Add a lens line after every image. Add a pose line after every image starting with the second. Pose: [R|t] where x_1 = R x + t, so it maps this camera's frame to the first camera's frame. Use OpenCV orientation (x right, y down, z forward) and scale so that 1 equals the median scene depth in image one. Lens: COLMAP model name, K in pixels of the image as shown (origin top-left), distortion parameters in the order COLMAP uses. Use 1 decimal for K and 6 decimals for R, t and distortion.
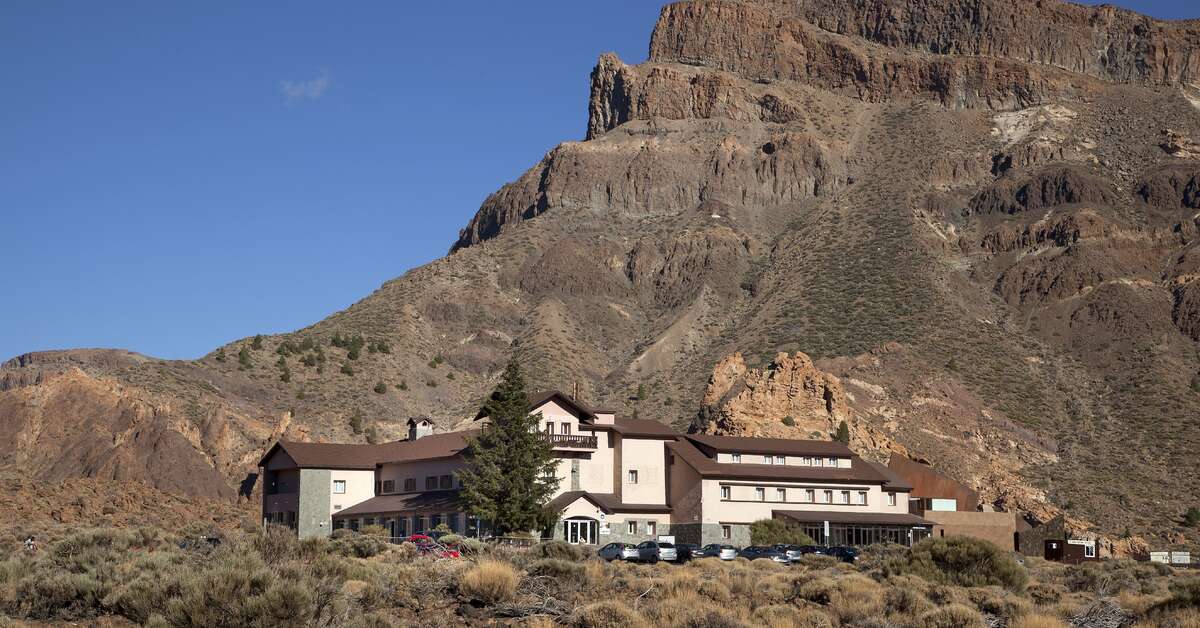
lens RADIAL K [[946.6, 0, 600.0], [0, 946.6, 314.0], [0, 0, 1]] dist [0.058861, 0.002739]
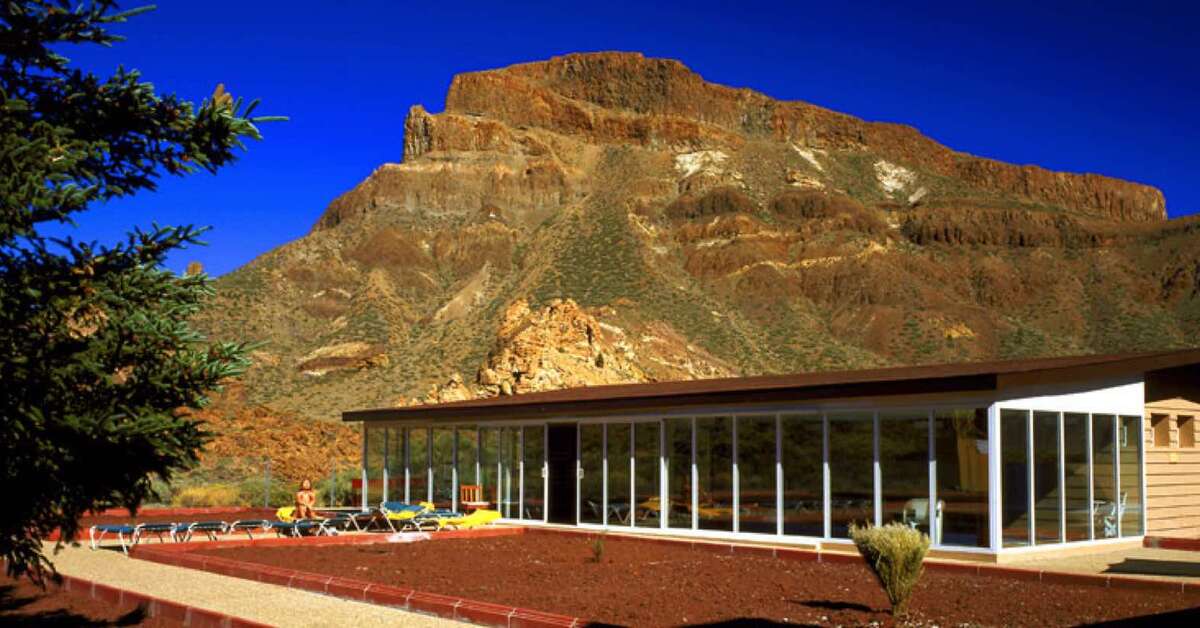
lens RADIAL K [[1284.8, 0, 600.0], [0, 1284.8, 314.0], [0, 0, 1]] dist [-0.004047, 0.001854]
pose [[0.996155, 0.011987, 0.086782, 0.116812], [-0.022705, 0.992073, 0.123598, -0.200318], [-0.084613, -0.125093, 0.988530, -0.971738]]
